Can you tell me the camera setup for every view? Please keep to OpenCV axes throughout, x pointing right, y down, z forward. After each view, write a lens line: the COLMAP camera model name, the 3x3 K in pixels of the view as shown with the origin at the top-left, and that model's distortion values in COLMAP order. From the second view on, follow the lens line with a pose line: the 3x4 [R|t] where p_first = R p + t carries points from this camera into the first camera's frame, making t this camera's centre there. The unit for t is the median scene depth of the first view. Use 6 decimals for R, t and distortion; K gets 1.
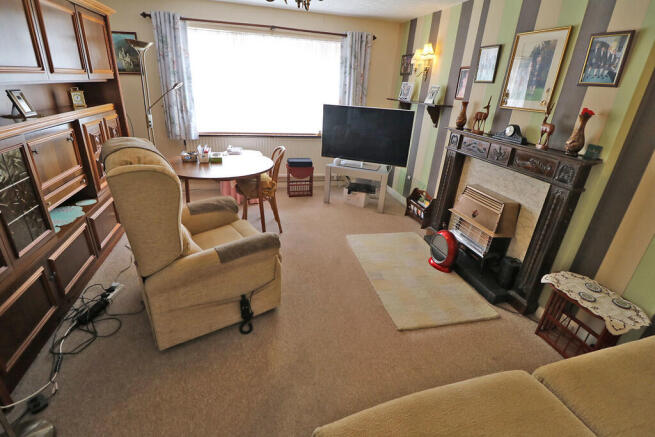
lens RADIAL K [[303.4, 0, 327.4], [0, 303.4, 215.1], [0, 0, 1]] dist [-0.009156, -0.007003]
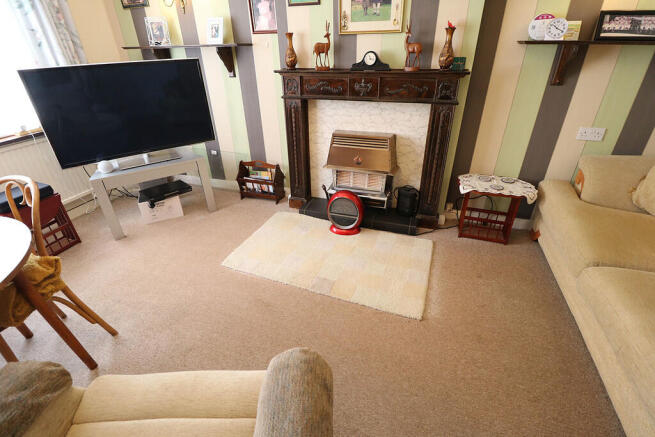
lens RADIAL K [[303.4, 0, 330.8], [0, 303.4, 215.9], [0, 0, 1]] dist [-0.009156, -0.007003]
pose [[0.549111, -0.469804, 0.691203, -0.263369], [0.376707, 0.877398, 0.297093, -0.159613], [-0.746036, 0.097245, 0.658767, 0.477720]]
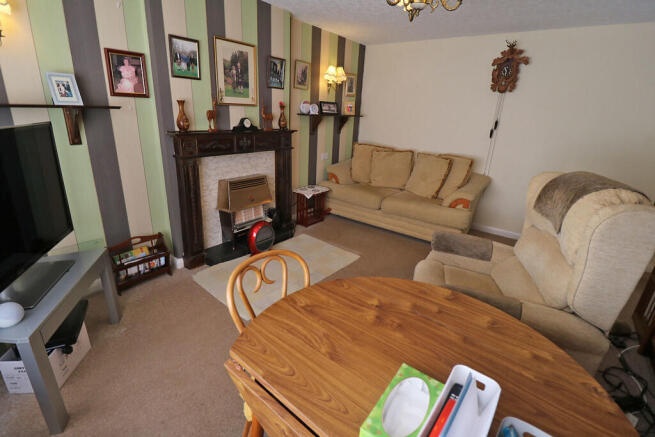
lens RADIAL K [[303.4, 0, 325.2], [0, 303.4, 215.4], [0, 0, 1]] dist [-0.009156, -0.007003]
pose [[-0.605343, -0.338061, 0.720607, -0.530527], [0.242053, 0.784264, 0.571261, -0.538394], [-0.758268, 0.520234, -0.392920, 1.267629]]
